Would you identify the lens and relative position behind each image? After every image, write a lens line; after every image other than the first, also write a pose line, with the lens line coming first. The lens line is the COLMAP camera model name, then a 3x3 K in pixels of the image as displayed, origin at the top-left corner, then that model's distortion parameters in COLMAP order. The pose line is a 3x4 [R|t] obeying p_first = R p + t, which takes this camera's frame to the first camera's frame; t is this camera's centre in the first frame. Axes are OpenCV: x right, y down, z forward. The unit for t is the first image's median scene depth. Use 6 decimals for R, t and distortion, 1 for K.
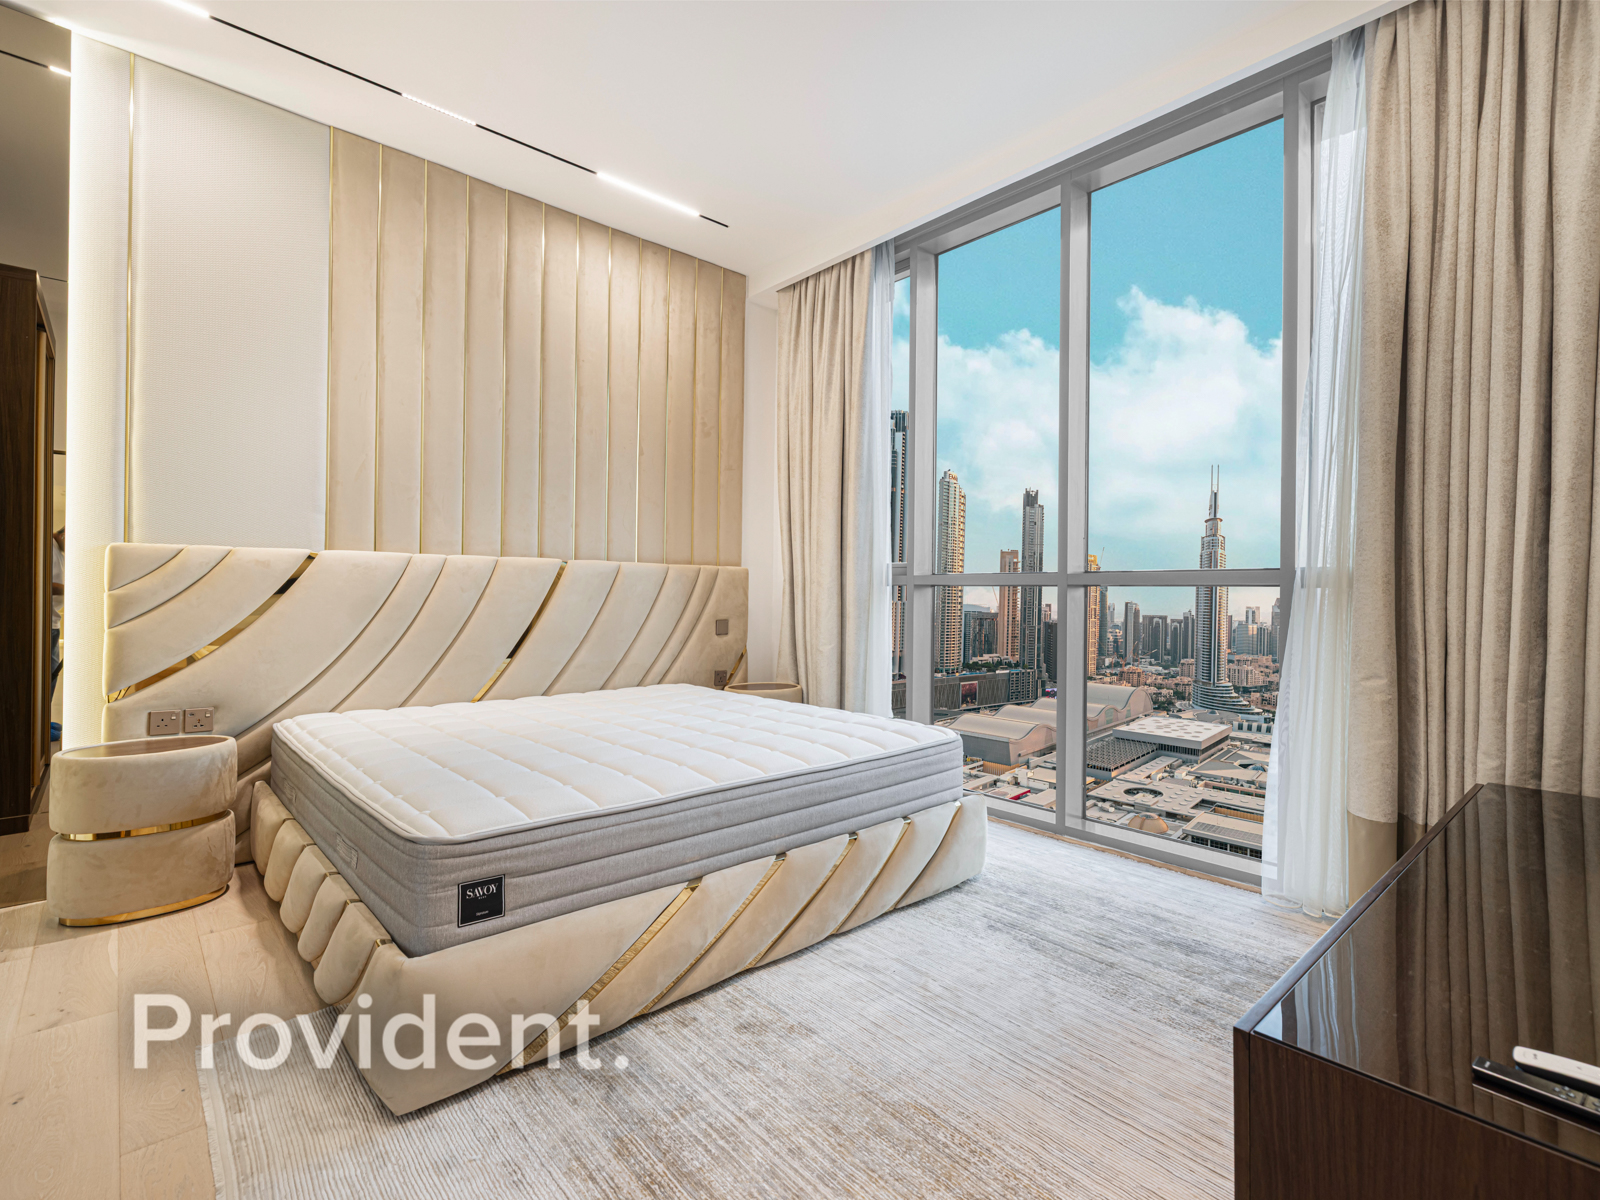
lens RADIAL K [[757.0, 0, 804.6], [0, 757.0, 587.6], [0, 0, 1]] dist [-0.003363, 0.000423]
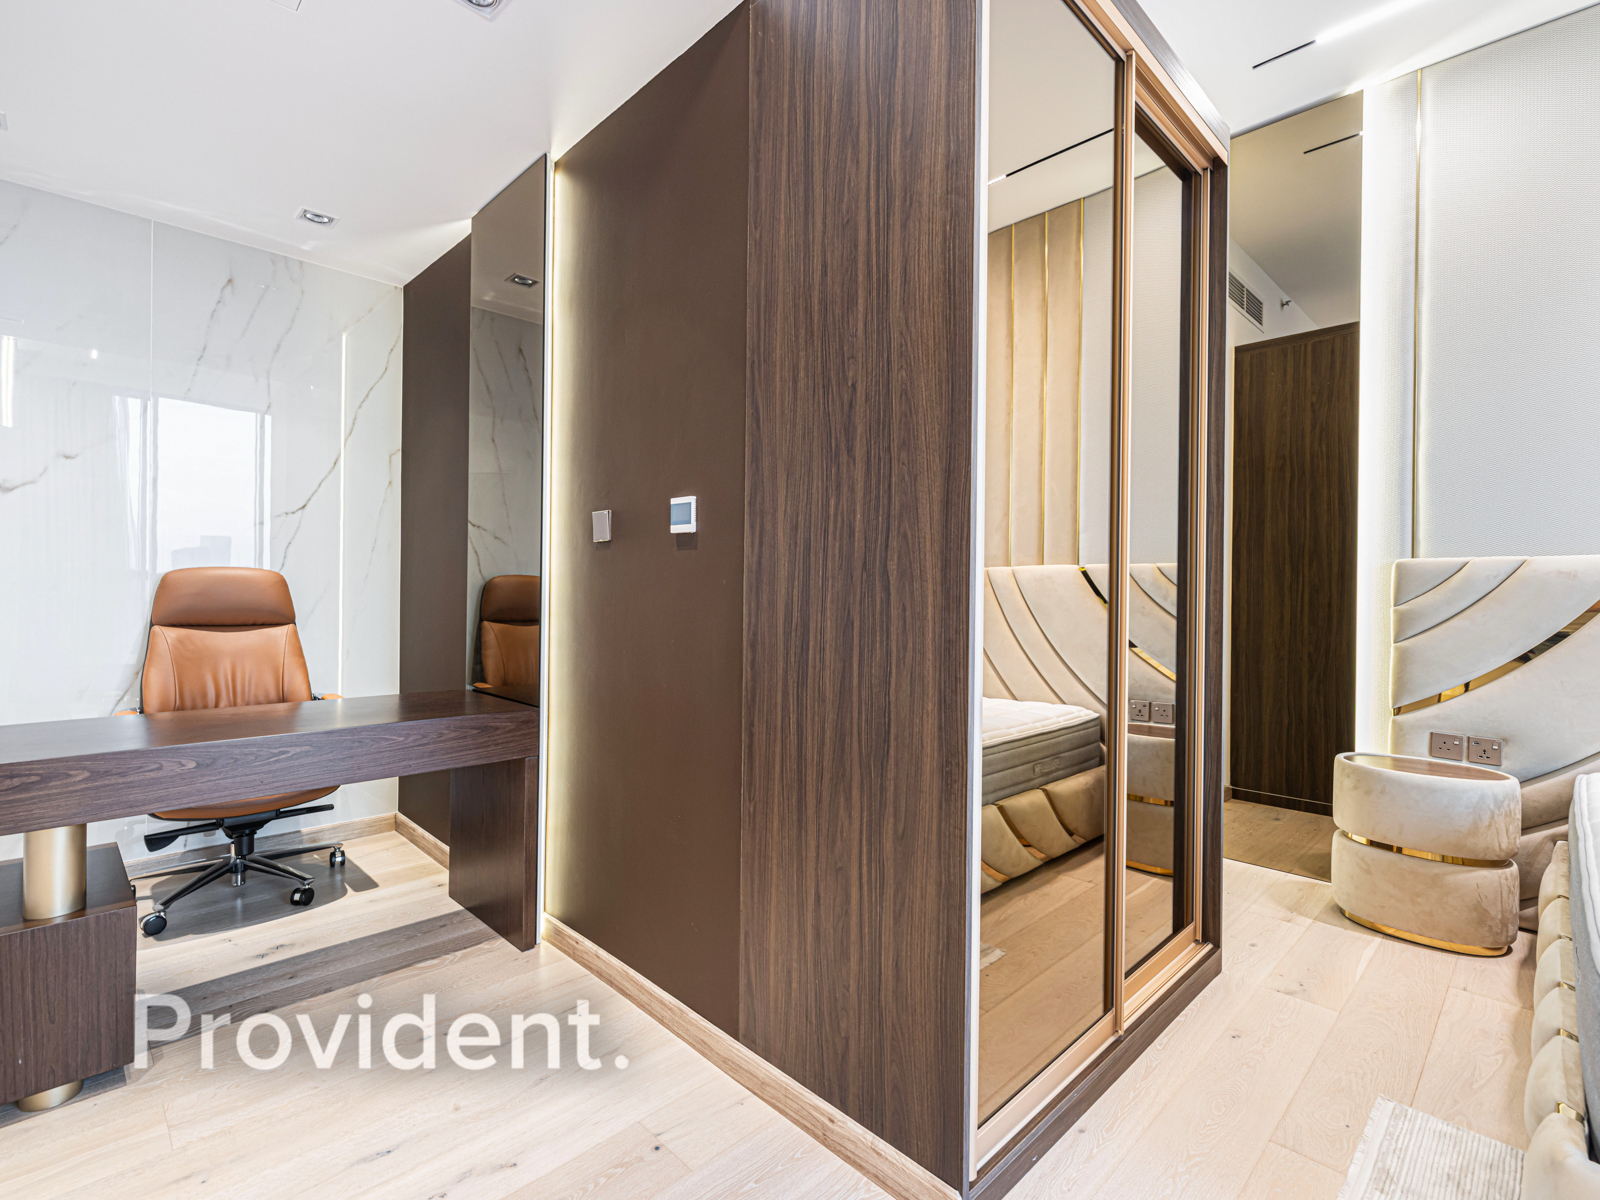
lens RADIAL K [[757.0, 0, 804.6], [0, 757.0, 587.6], [0, 0, 1]] dist [-0.003363, 0.000423]
pose [[0.045600, -0.015739, -0.998836, 0.068256], [-0.006680, 0.999849, -0.016060, 0.000574], [0.998937, 0.007404, 0.045488, 0.153950]]
